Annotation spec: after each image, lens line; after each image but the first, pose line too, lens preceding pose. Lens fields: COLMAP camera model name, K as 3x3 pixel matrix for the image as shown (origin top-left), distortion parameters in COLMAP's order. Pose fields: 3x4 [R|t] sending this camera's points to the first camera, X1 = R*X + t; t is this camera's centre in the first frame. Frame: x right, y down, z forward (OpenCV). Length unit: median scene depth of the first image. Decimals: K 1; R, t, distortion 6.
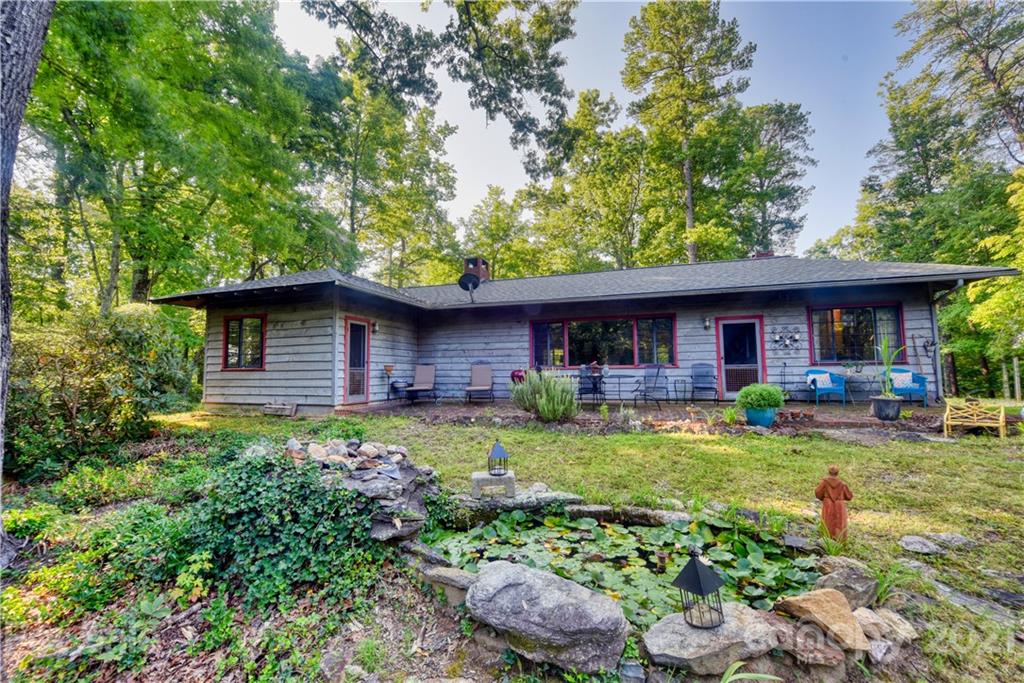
lens RADIAL K [[394.0, 0, 512.0], [0, 394.0, 341.5], [0, 0, 1]] dist [-0.000969, -0.000079]
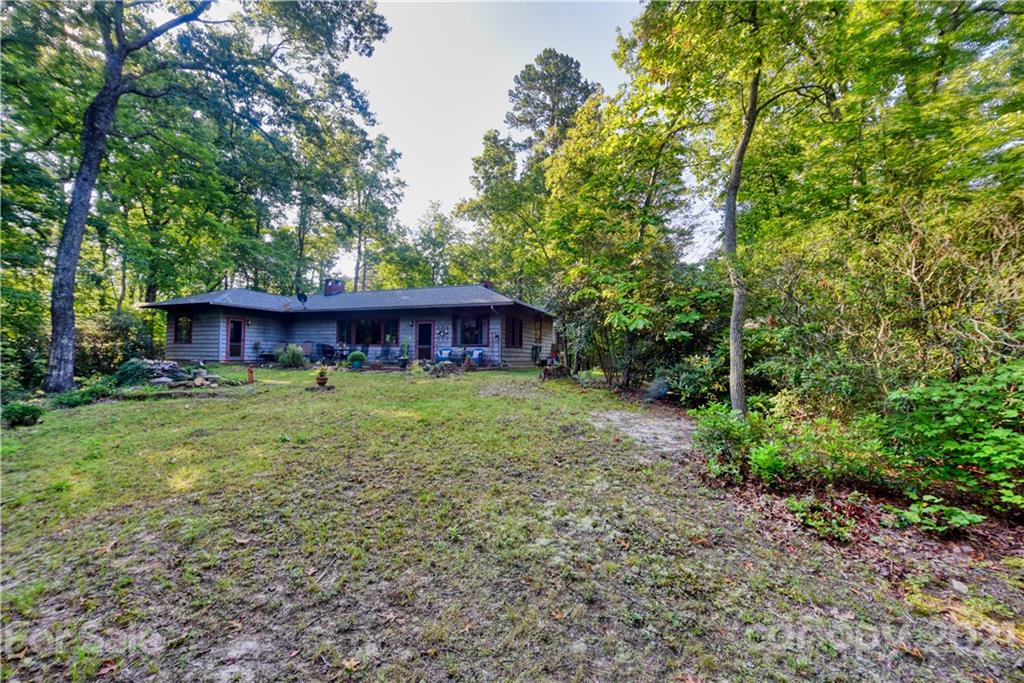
lens RADIAL K [[396.6, 0, 516.0], [0, 396.6, 344.2], [0, 0, 1]] dist [-0.012791, -0.000229]
pose [[0.998138, 0.021284, -0.057160, 1.106002], [-0.018713, 0.998806, 0.045132, -0.041137], [0.058052, -0.043978, 0.997344, -0.869007]]
